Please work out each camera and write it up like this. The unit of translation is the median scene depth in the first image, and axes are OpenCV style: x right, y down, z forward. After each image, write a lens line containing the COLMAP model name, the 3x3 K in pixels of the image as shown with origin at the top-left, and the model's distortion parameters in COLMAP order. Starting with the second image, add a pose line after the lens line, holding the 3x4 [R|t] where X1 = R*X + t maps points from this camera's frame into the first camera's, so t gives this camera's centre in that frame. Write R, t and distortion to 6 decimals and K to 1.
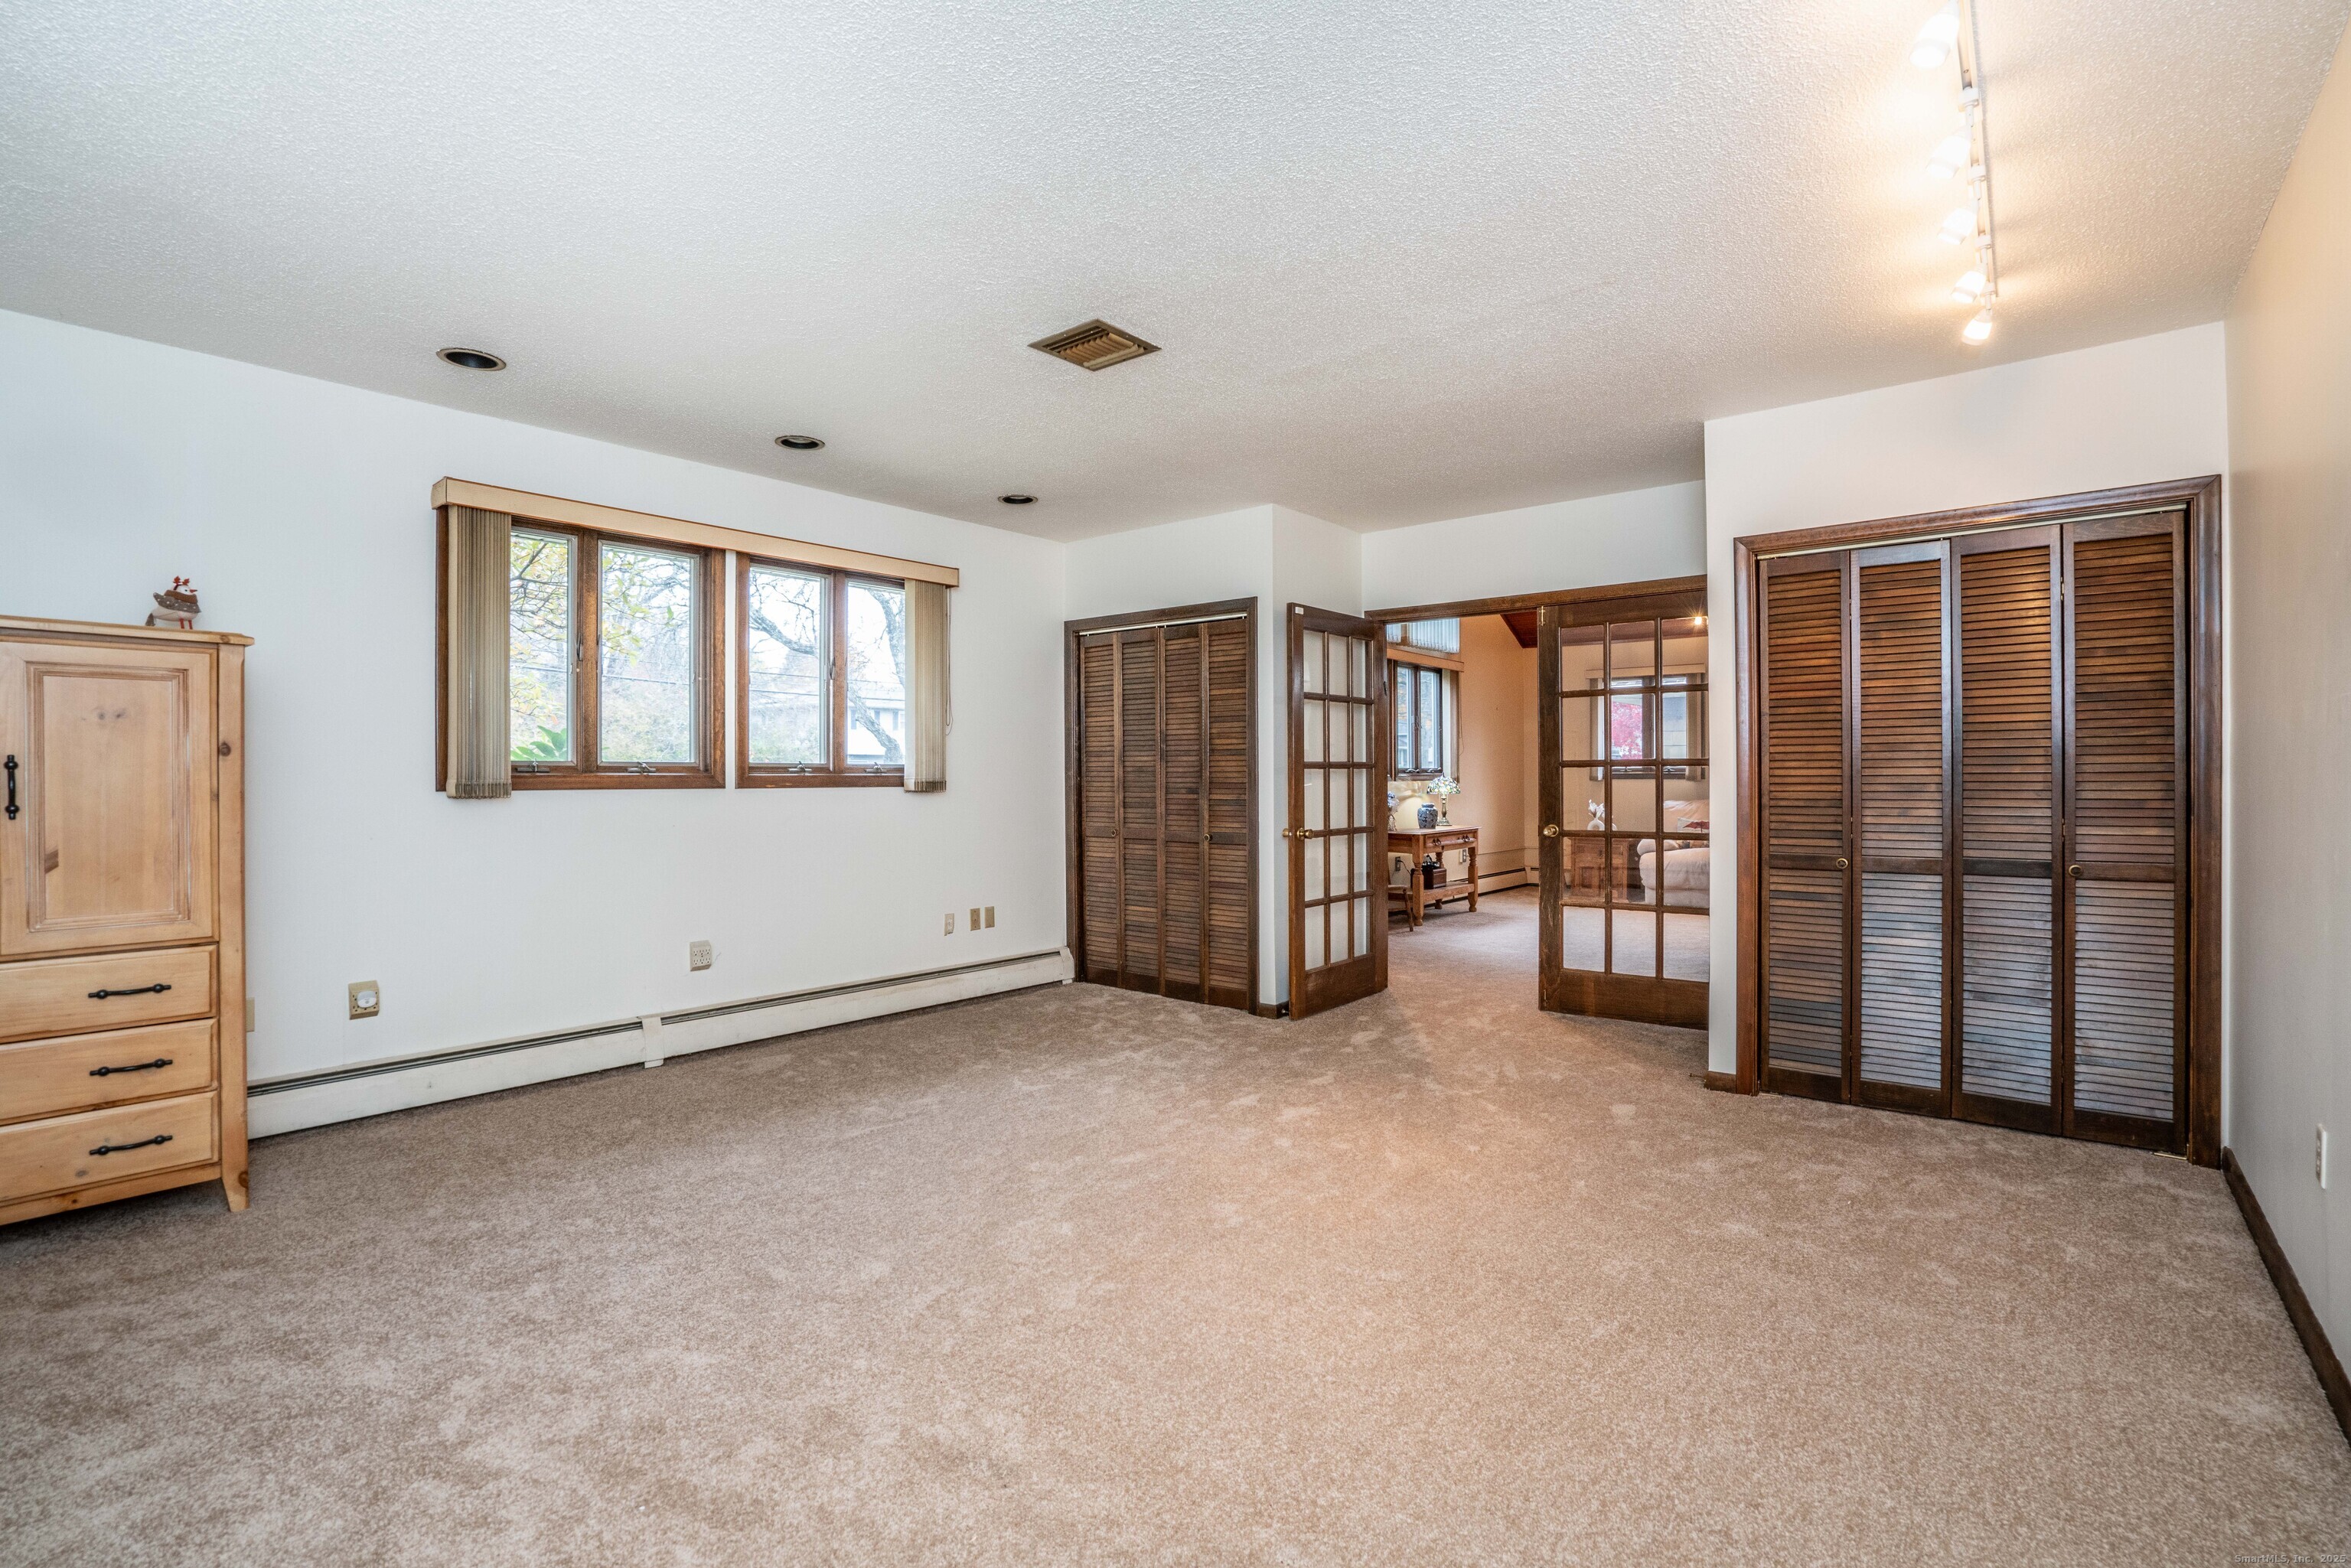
lens RADIAL K [[1104.5, 0, 1125.1], [0, 1104.5, 790.2], [0, 0, 1]] dist [-0.028798, 0.007299]
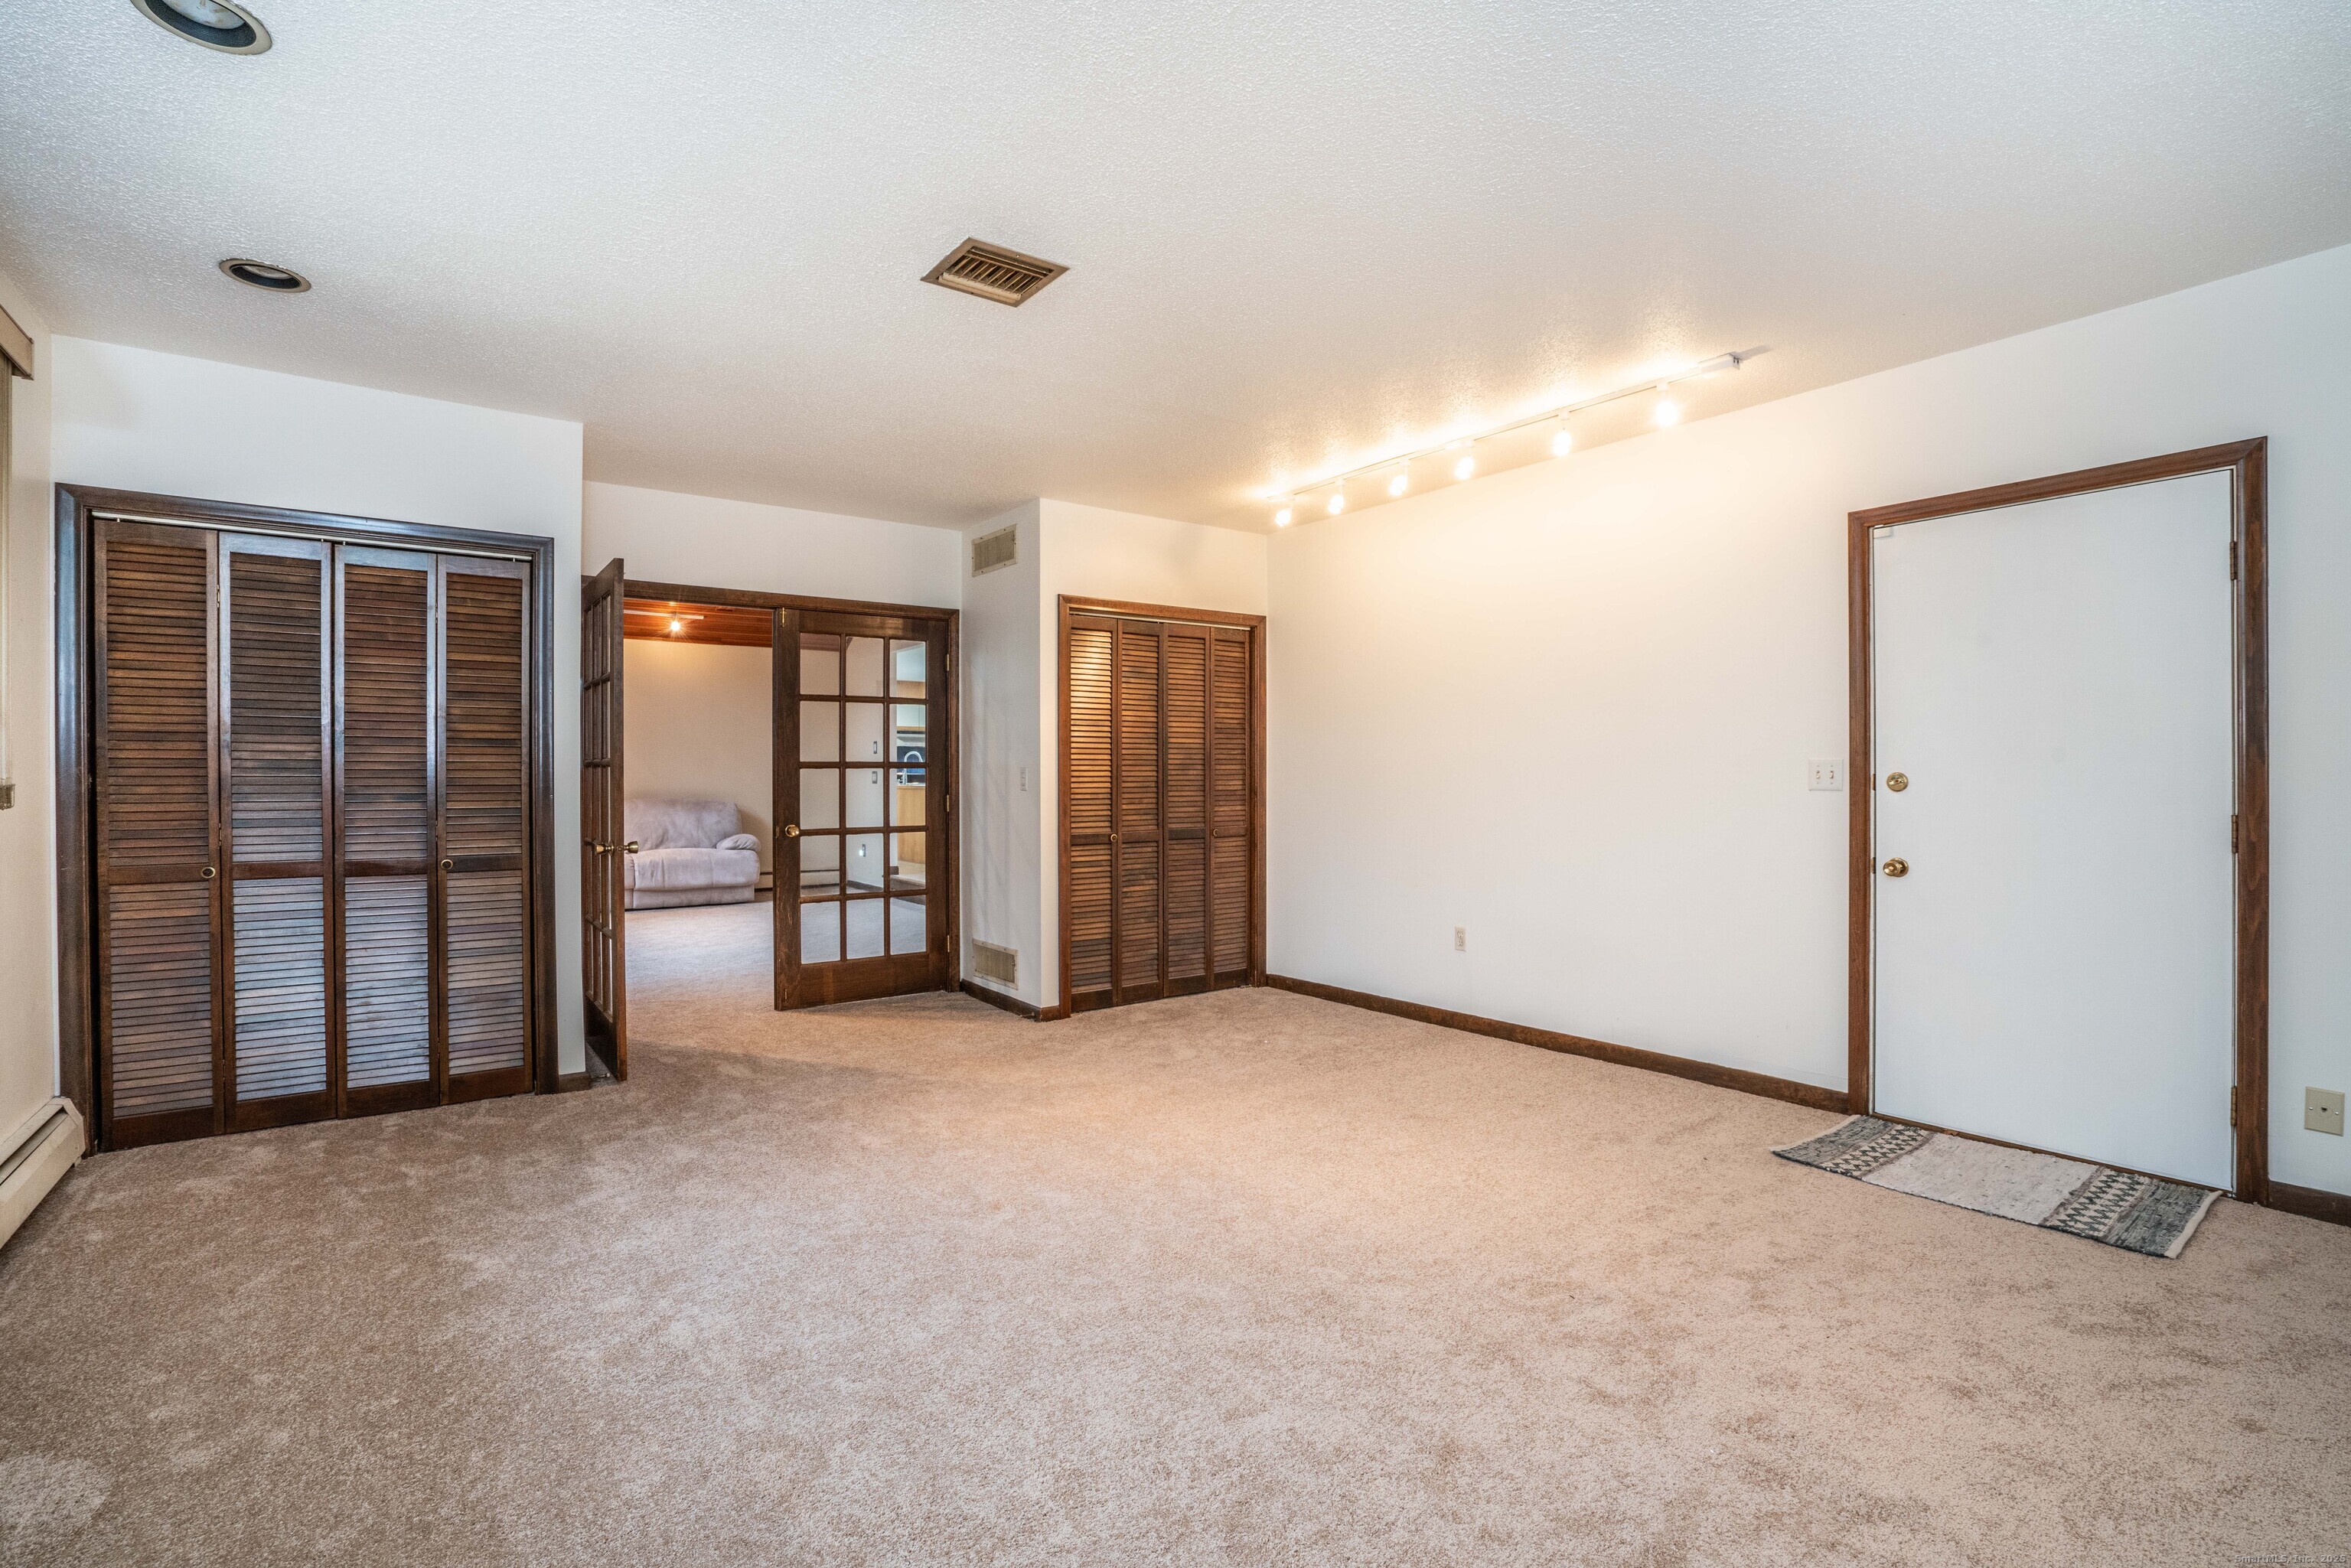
lens RADIAL K [[1104.5, 0, 1165.9], [0, 1104.5, 768.6], [0, 0, 1]] dist [-0.028798, 0.007299]
pose [[0.227328, 0.009818, 0.973769, -0.514911], [0.012971, 0.999830, -0.013109, -0.002478], [-0.973732, 0.015611, 0.227162, 0.426114]]
